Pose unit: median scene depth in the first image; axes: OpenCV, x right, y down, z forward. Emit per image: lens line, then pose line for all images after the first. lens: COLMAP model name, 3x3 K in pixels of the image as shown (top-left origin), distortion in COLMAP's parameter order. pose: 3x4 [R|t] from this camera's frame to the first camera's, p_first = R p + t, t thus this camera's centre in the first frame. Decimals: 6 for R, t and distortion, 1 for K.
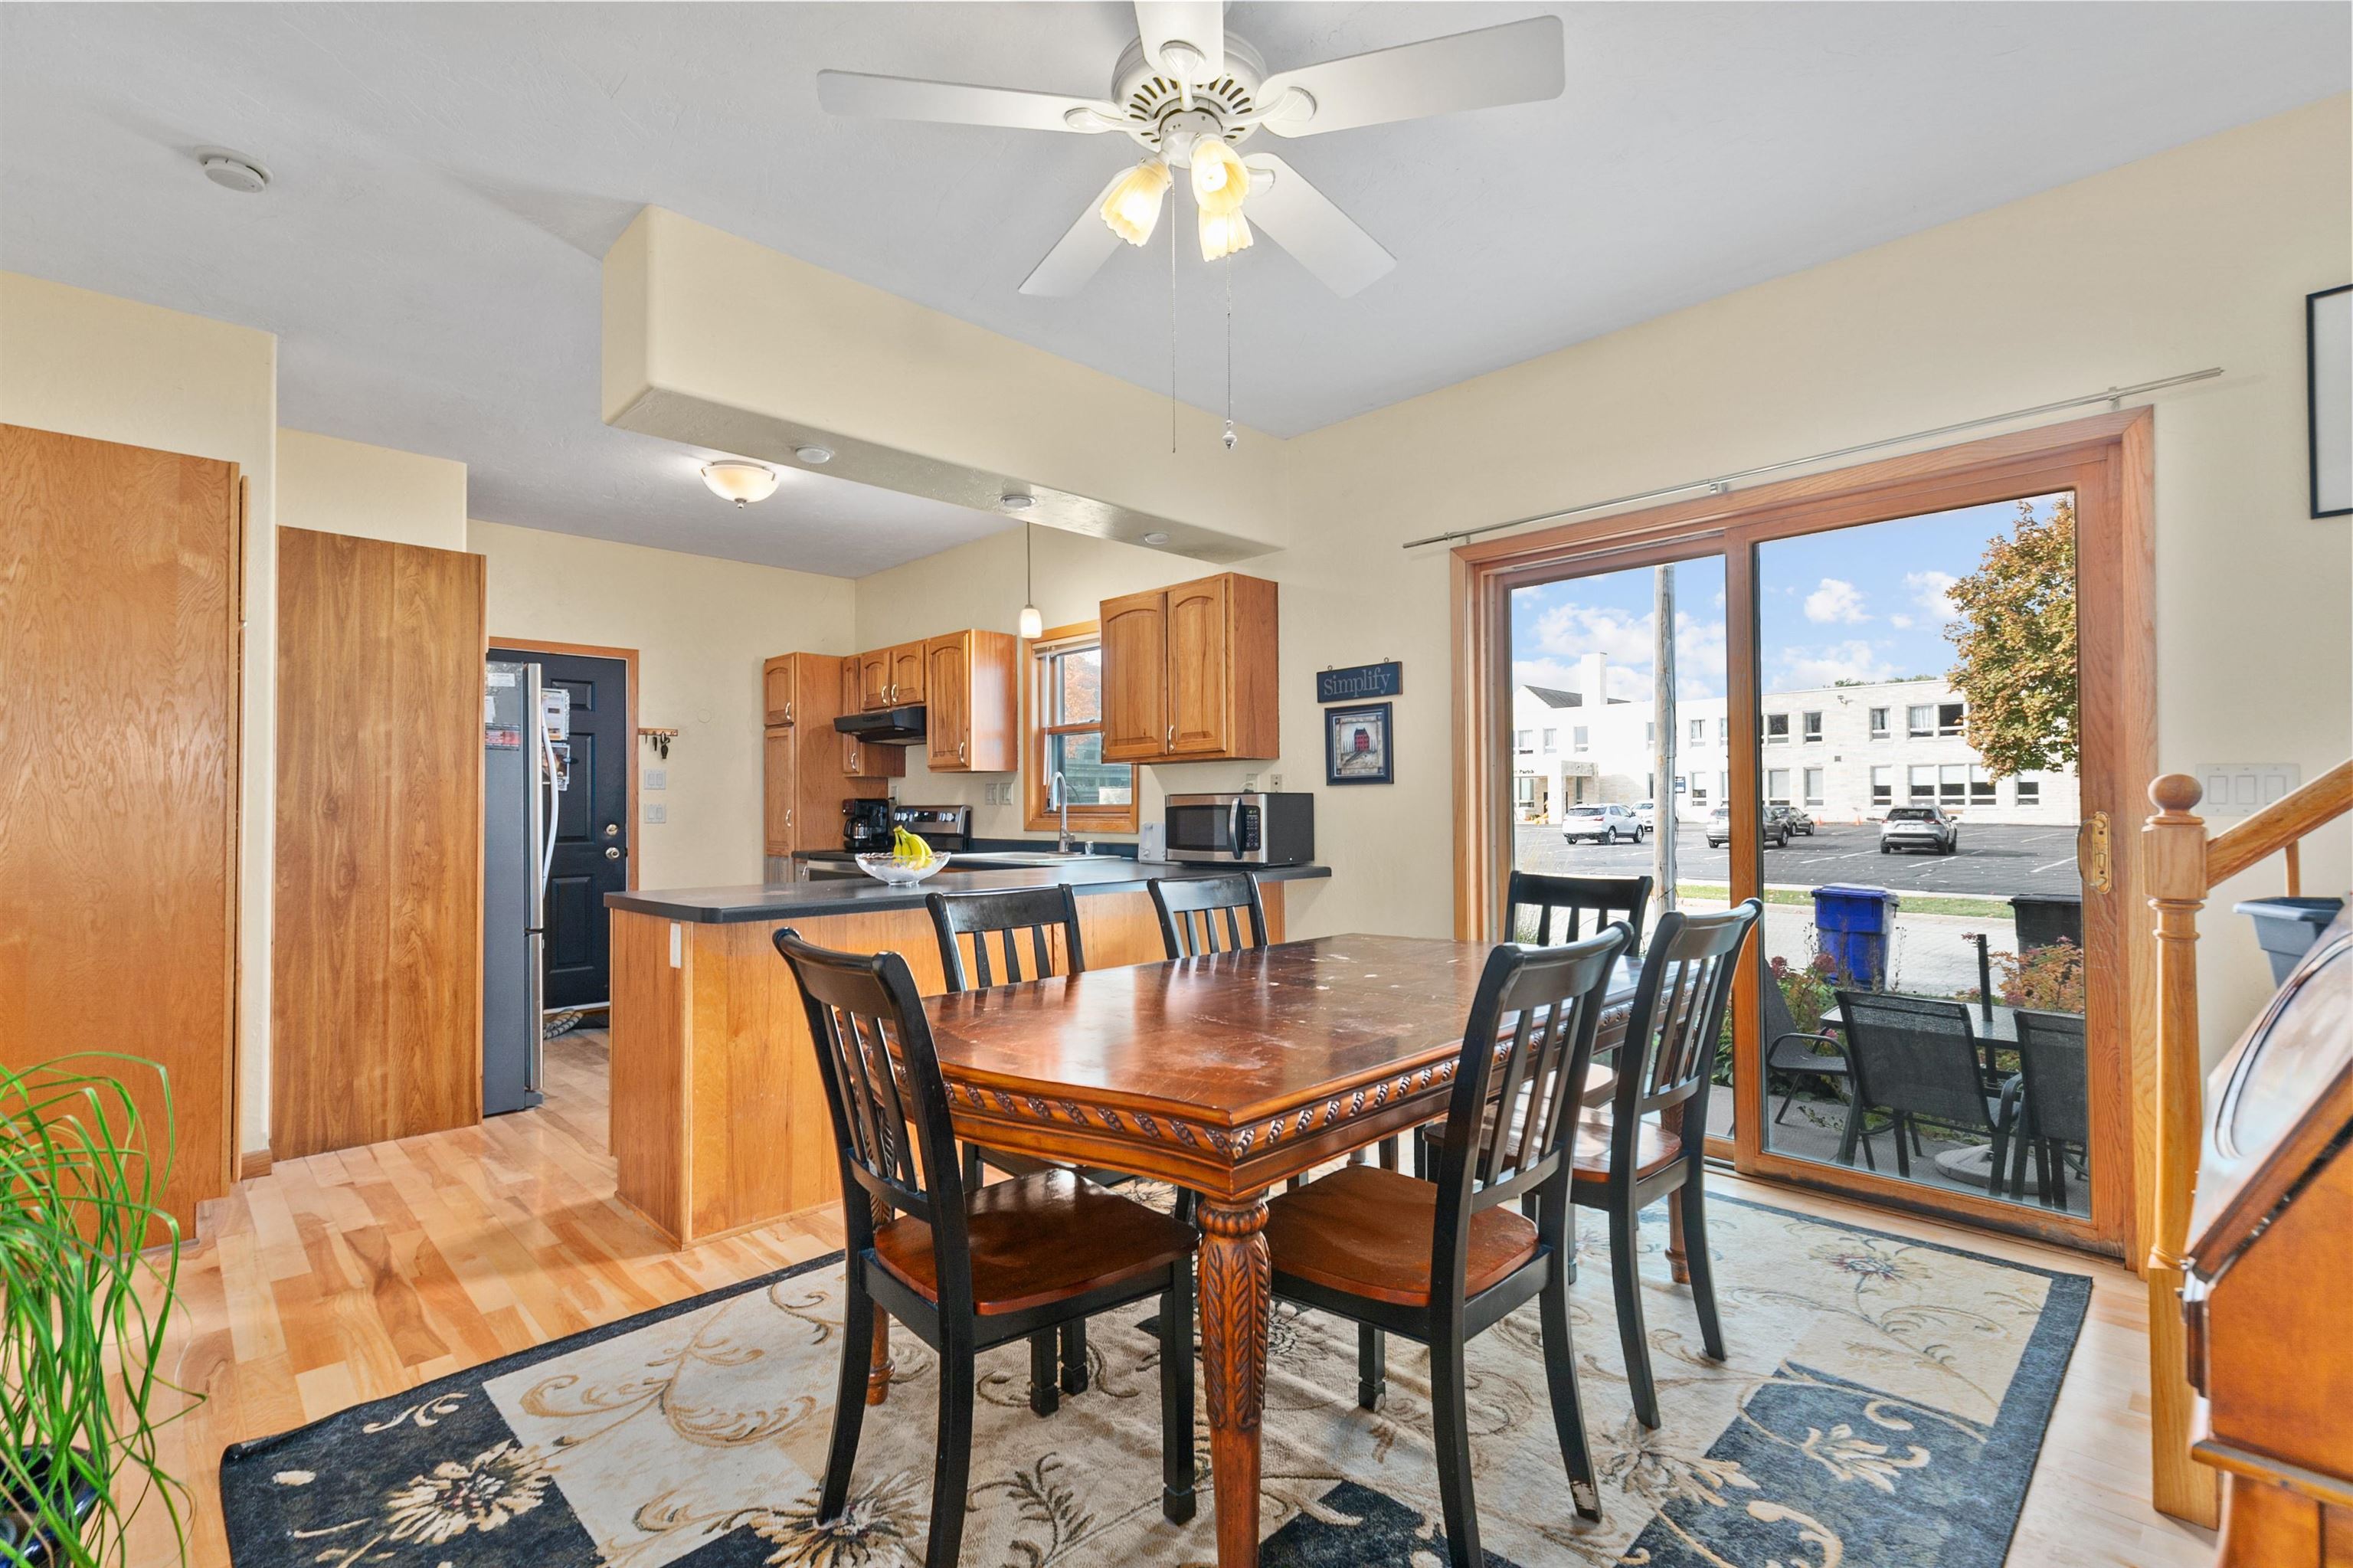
lens RADIAL K [[1071.1, 0, 1176.5], [0, 1071.1, 784.0], [0, 0, 1]] dist [0.000527, 0.000047]
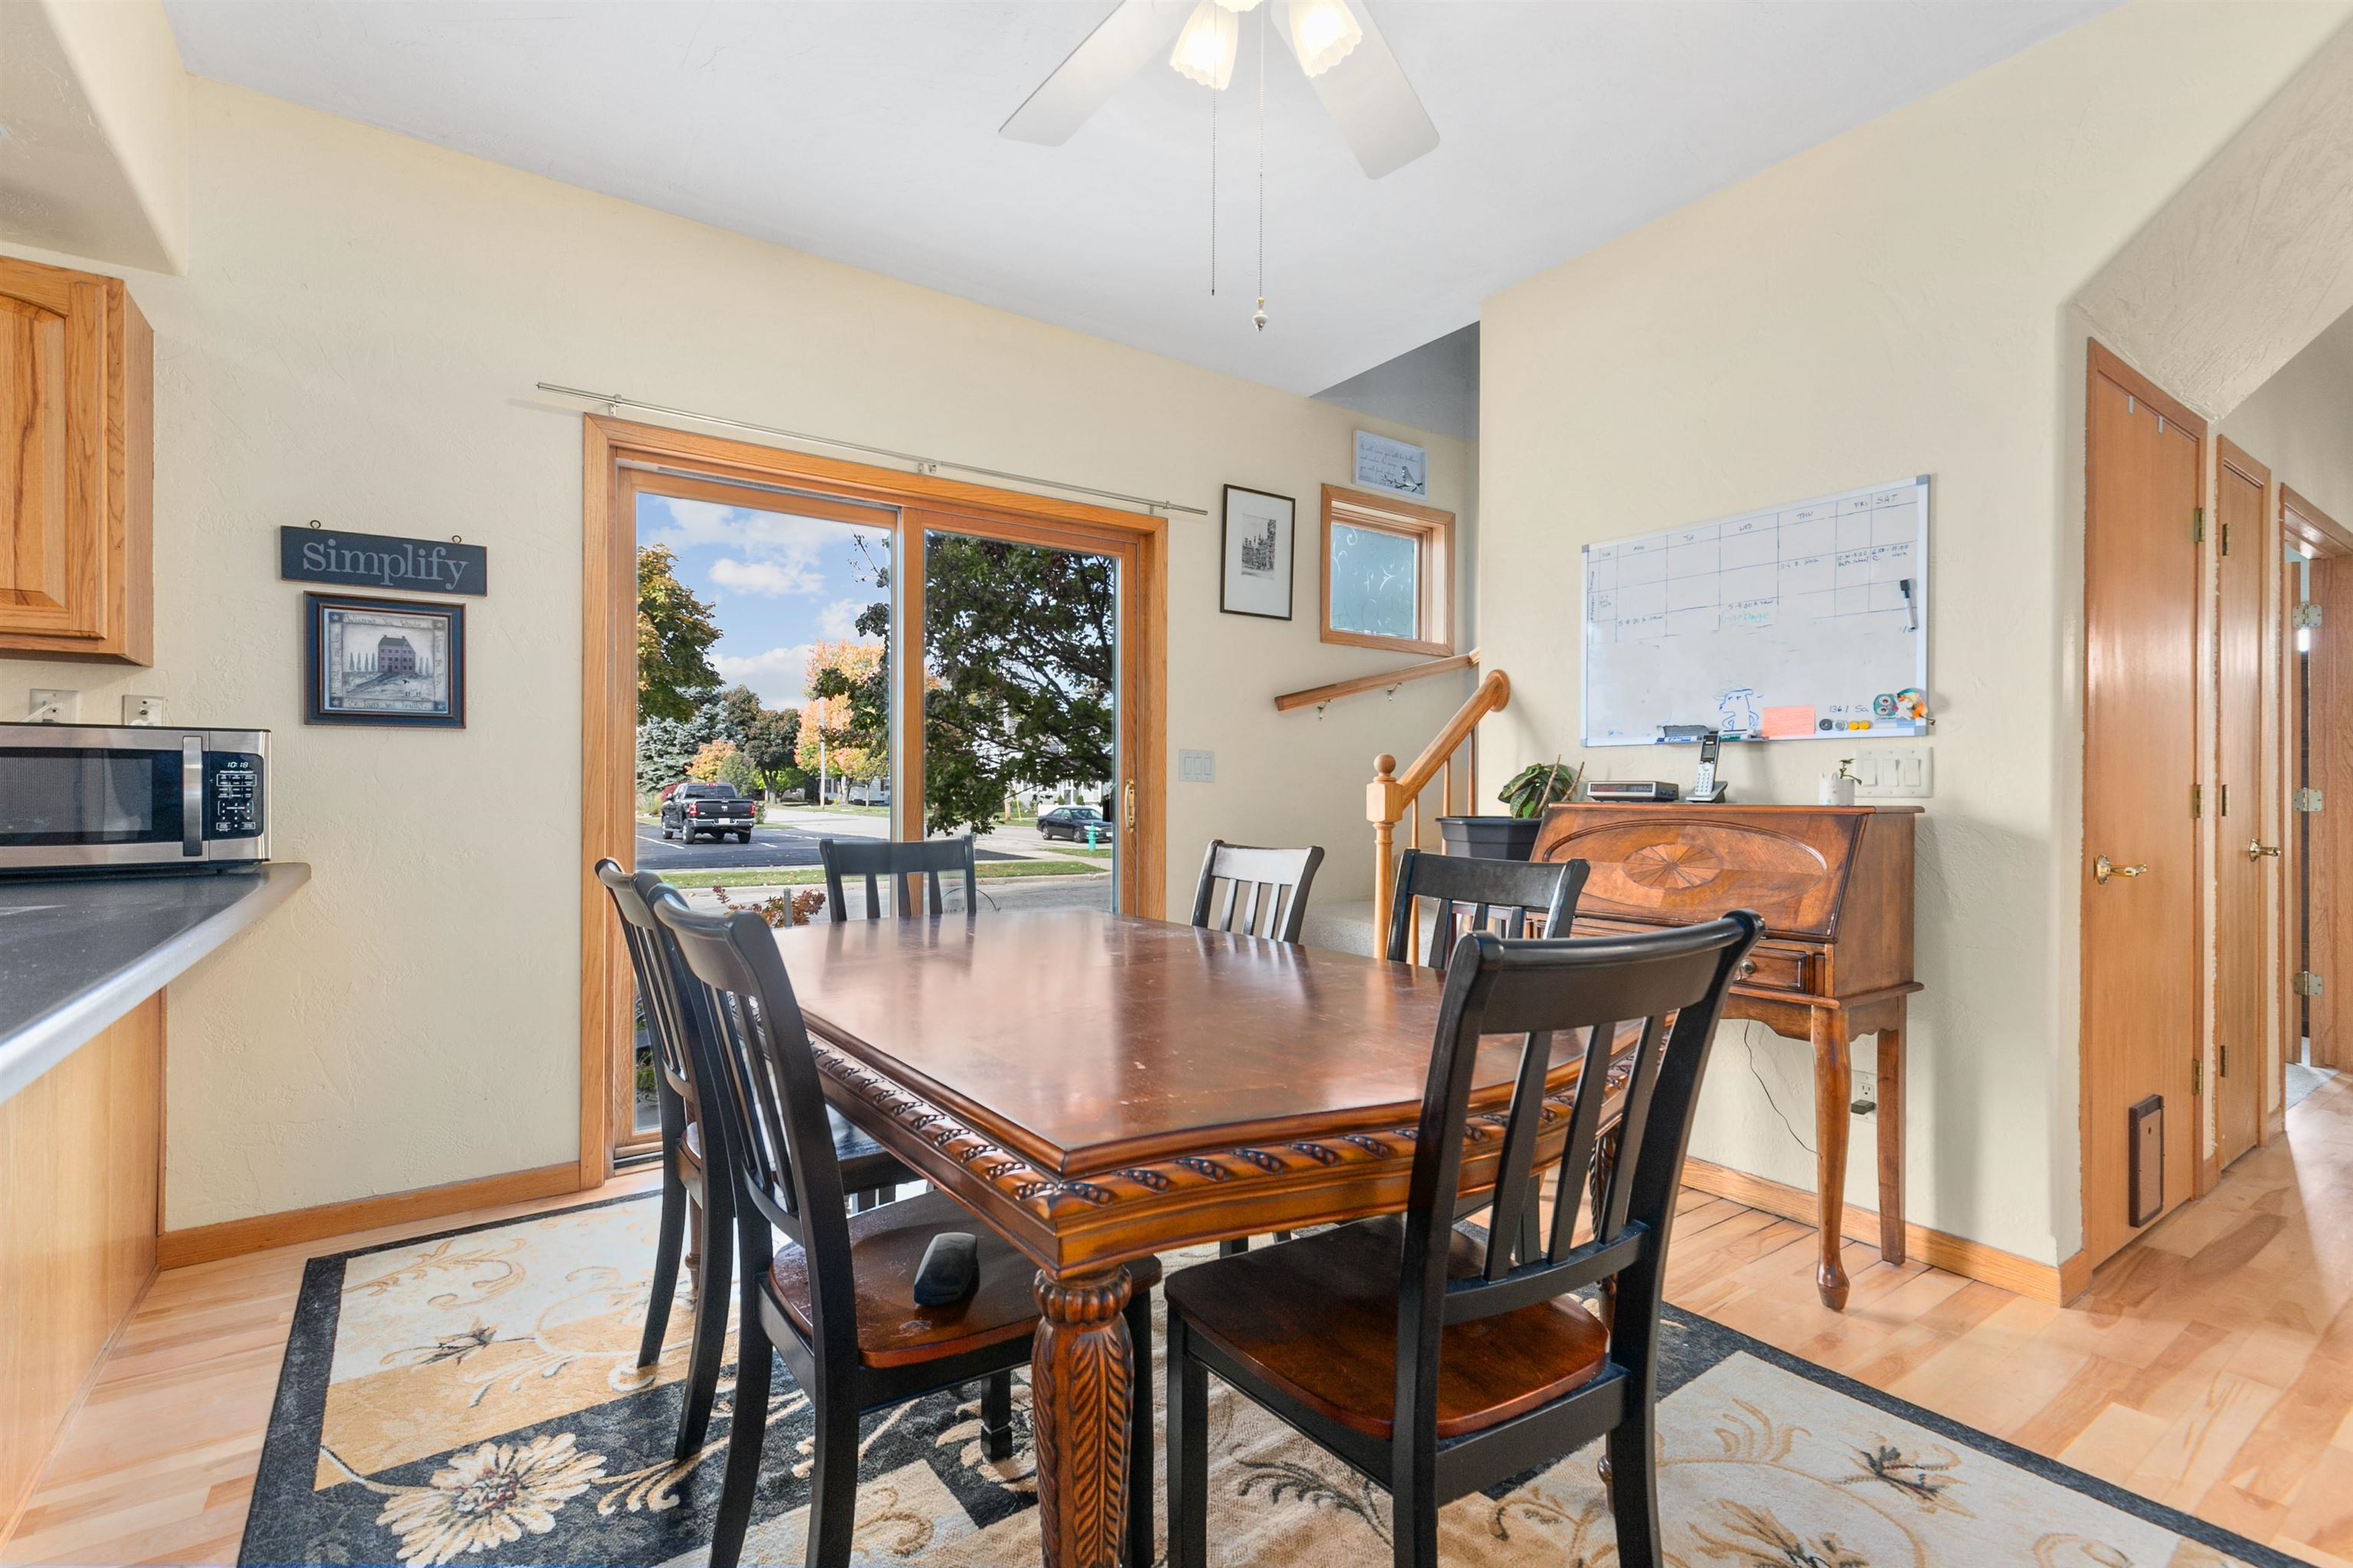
lens RADIAL K [[1071.1, 0, 1176.5], [0, 1071.1, 784.0], [0, 0, 1]] dist [0.000527, 0.000047]
pose [[0.144781, 0.011207, 0.989400, -0.276401], [-0.026158, 0.999630, -0.007495, 0.019568], [-0.989118, -0.024795, 0.145021, 0.329739]]
